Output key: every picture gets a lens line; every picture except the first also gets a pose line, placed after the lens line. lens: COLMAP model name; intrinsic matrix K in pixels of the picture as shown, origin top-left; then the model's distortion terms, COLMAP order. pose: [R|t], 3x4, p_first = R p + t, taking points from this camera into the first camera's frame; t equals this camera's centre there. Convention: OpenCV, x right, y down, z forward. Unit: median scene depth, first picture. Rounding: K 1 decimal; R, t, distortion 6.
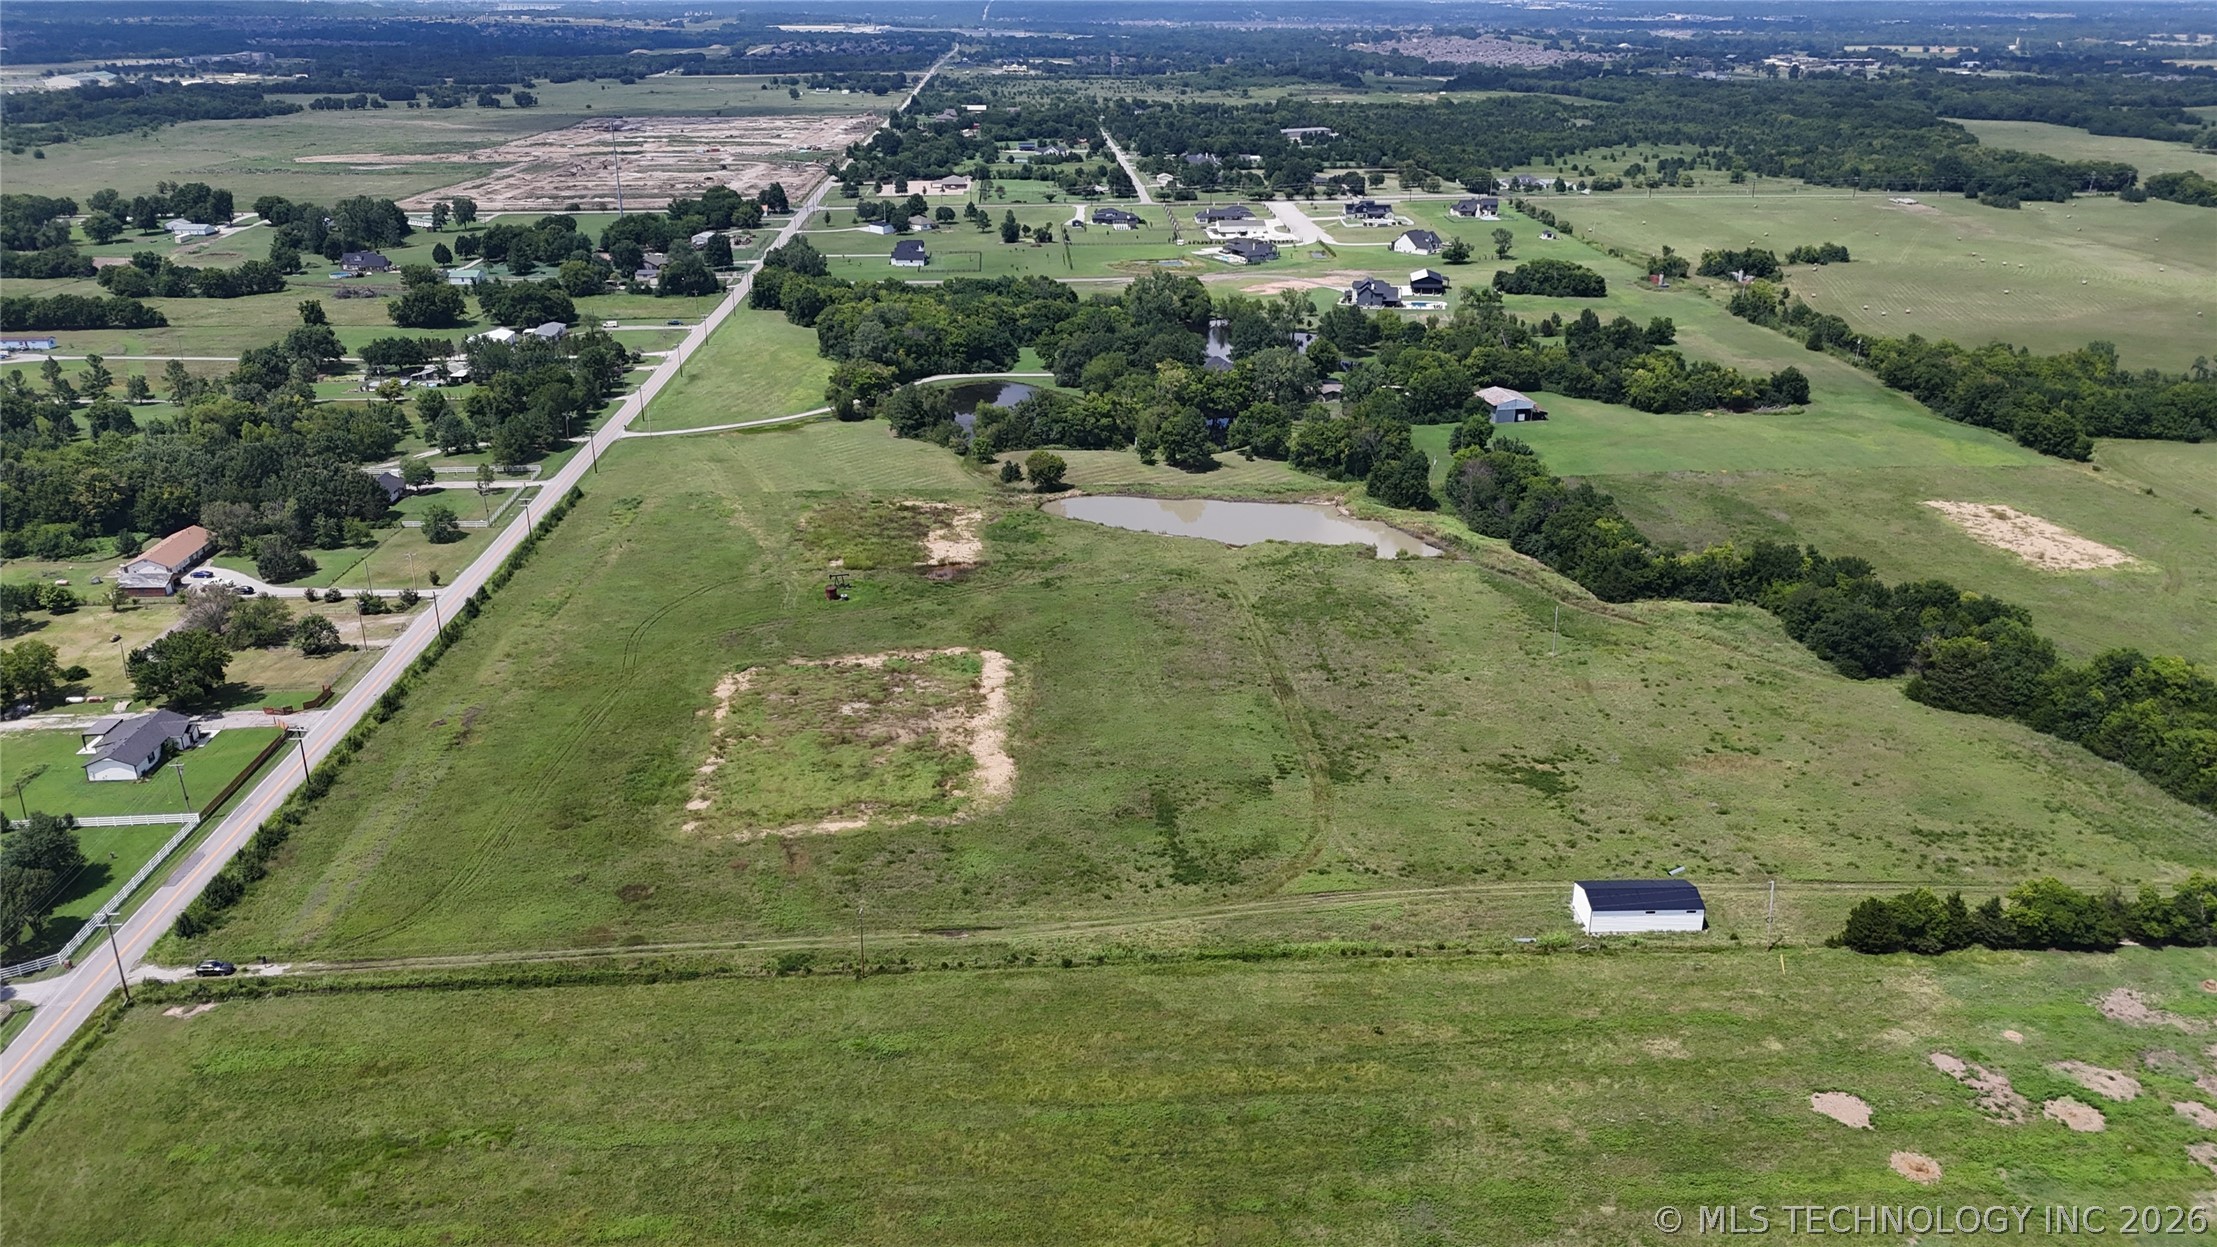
lens RADIAL K [[1628.9, 0, 1109.0], [0, 1628.9, 633.9], [0, 0, 1]] dist [0.080446, -0.082397]
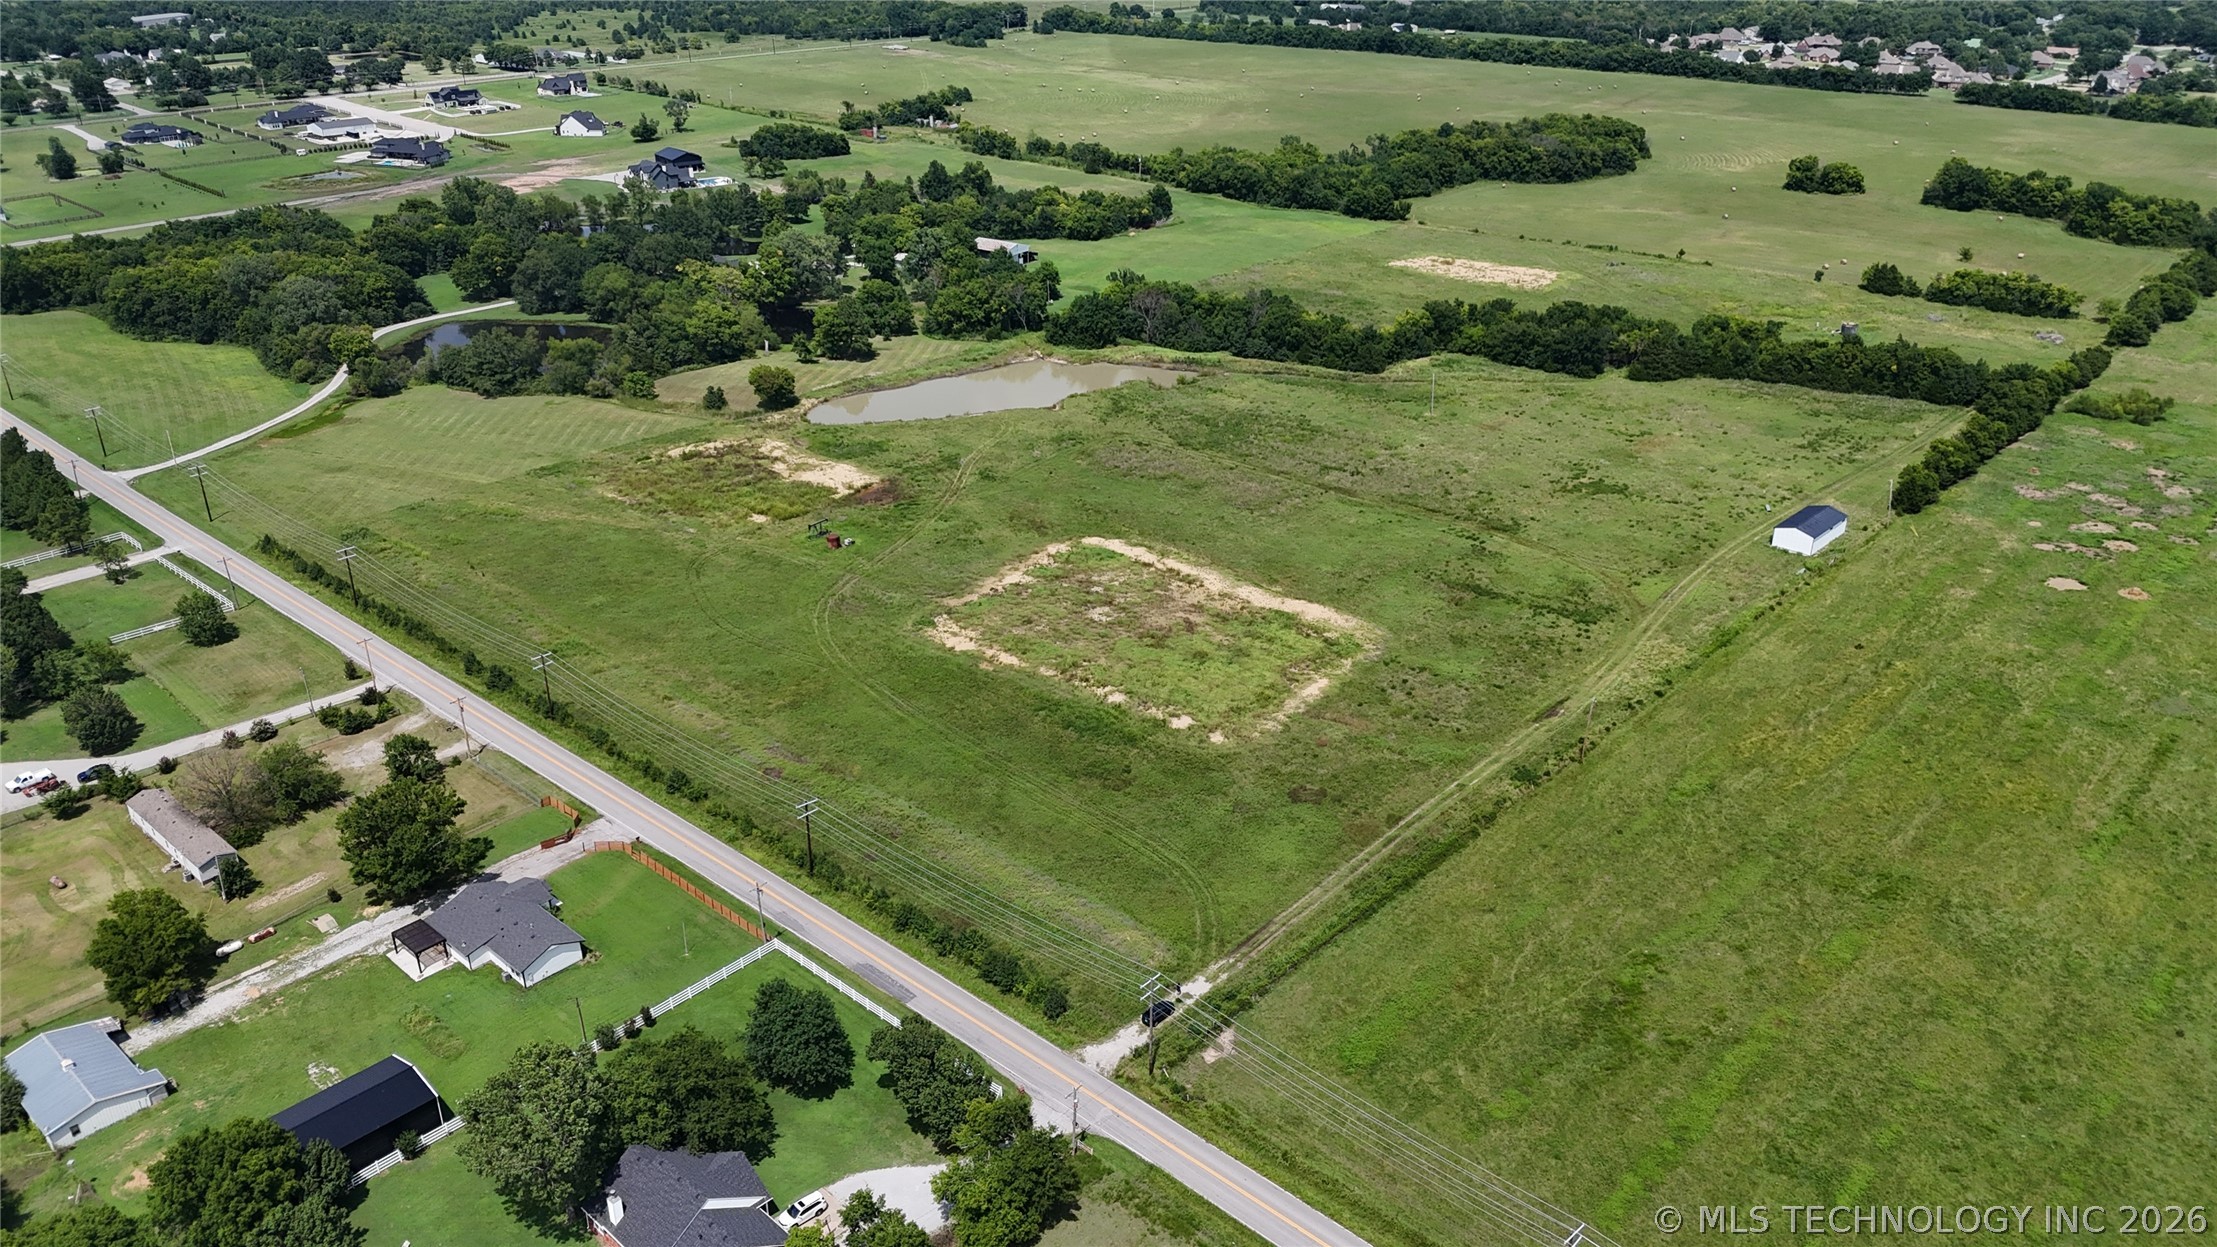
lens RADIAL K [[1628.9, 0, 1109.0], [0, 1628.9, 633.9], [0, 0, 1]] dist [0.080446, -0.082397]
pose [[0.717649, -0.304850, 0.626136, -0.560558], [0.259419, 0.951412, 0.165884, -0.075657], [-0.646283, 0.043385, 0.761864, 0.186028]]
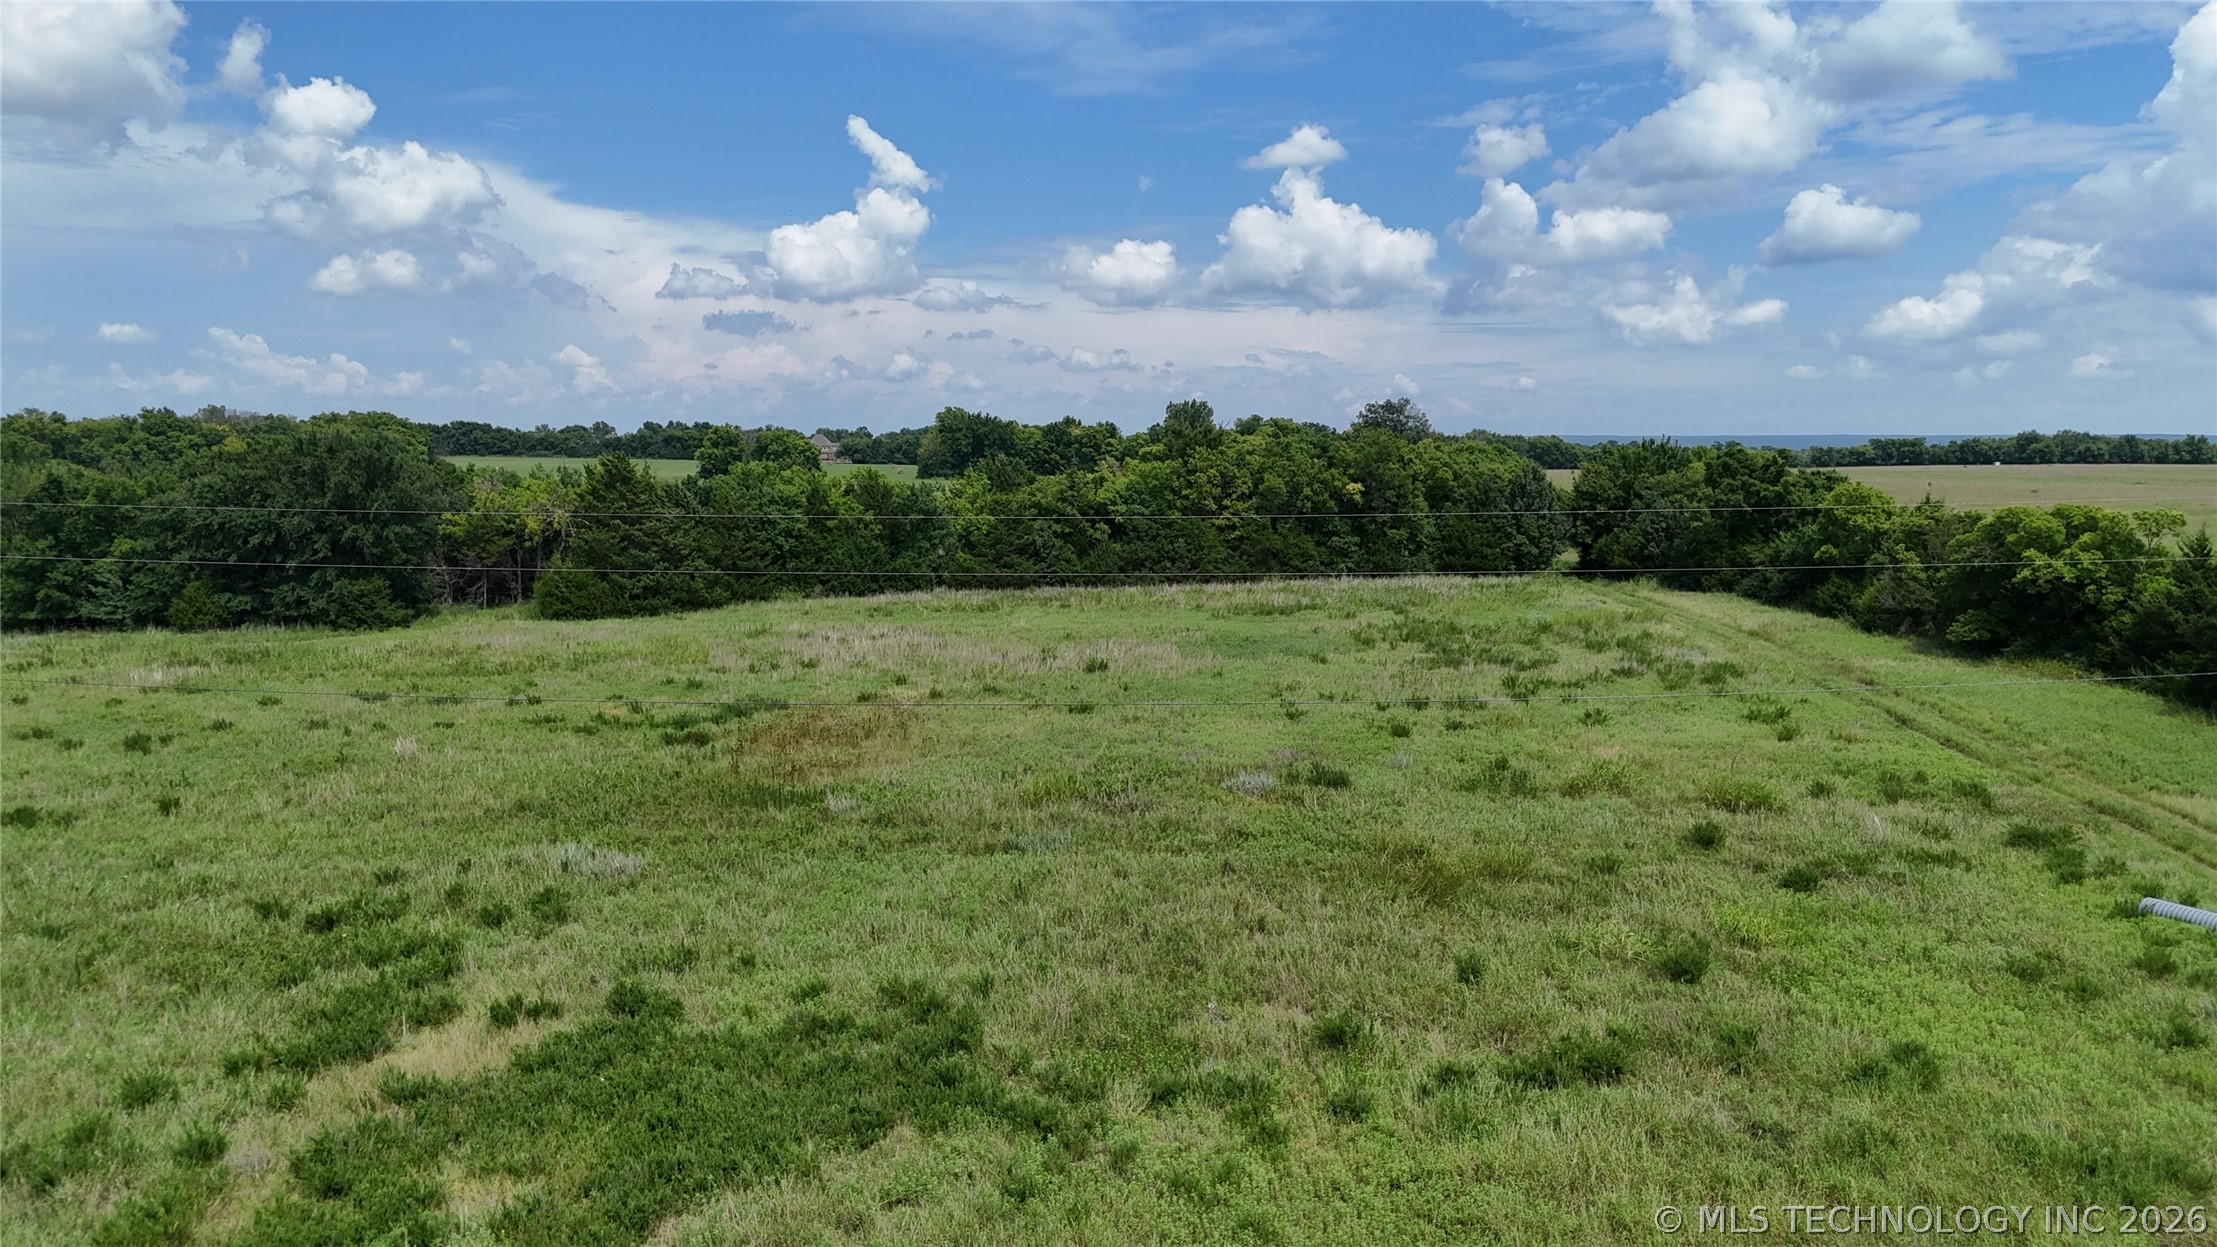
lens RADIAL K [[1628.9, 0, 1109.0], [0, 1628.9, 633.9], [0, 0, 1]] dist [0.080446, -0.082397]
pose [[0.103311, -0.117294, 0.987709, 0.112788], [0.363838, 0.928658, 0.072225, 0.042956], [-0.925715, 0.351905, 0.138617, 0.632021]]
